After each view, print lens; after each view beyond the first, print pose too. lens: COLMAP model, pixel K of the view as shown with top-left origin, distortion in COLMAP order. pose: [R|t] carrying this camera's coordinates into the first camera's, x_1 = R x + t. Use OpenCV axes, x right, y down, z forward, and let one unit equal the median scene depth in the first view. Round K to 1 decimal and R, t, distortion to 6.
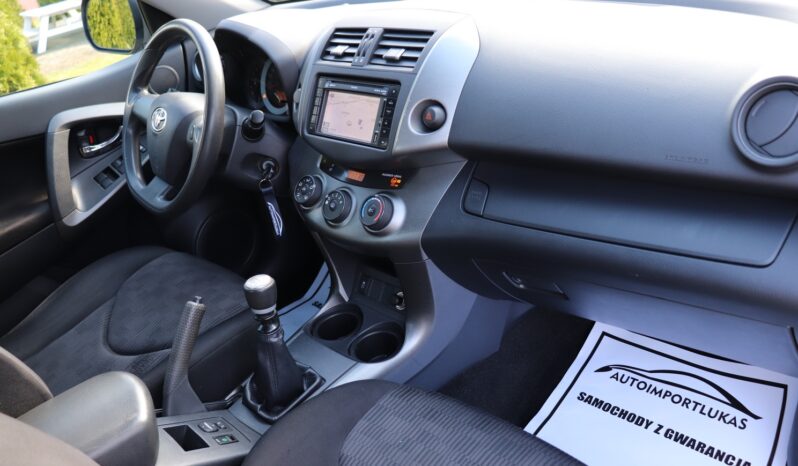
lens RADIAL K [[666.5, 0, 399.0], [0, 666.5, 233.0], [0, 0, 1]] dist [-0.187867, 0.169170]
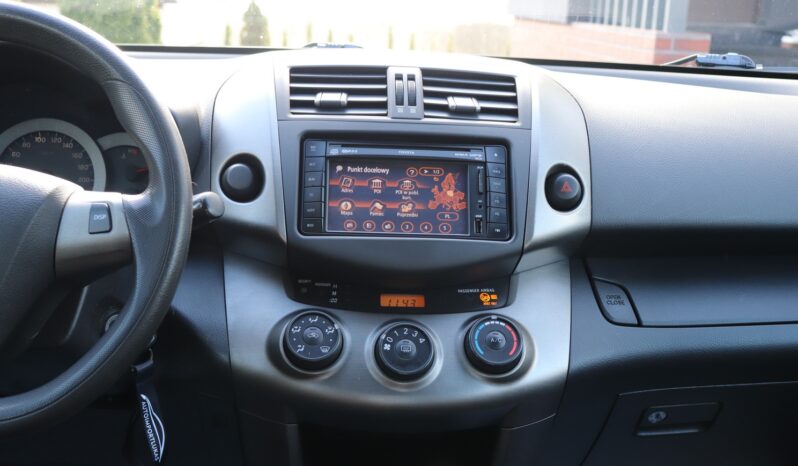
lens RADIAL K [[978.5, 0, 399.0], [0, 978.5, 233.0], [0, 0, 1]] dist [-0.022479, 0.027197]
pose [[0.651059, 0.017482, 0.758826, -0.651391], [0.218024, 0.953297, -0.209023, 0.034027], [-0.727041, 0.301529, 0.616840, 0.398227]]
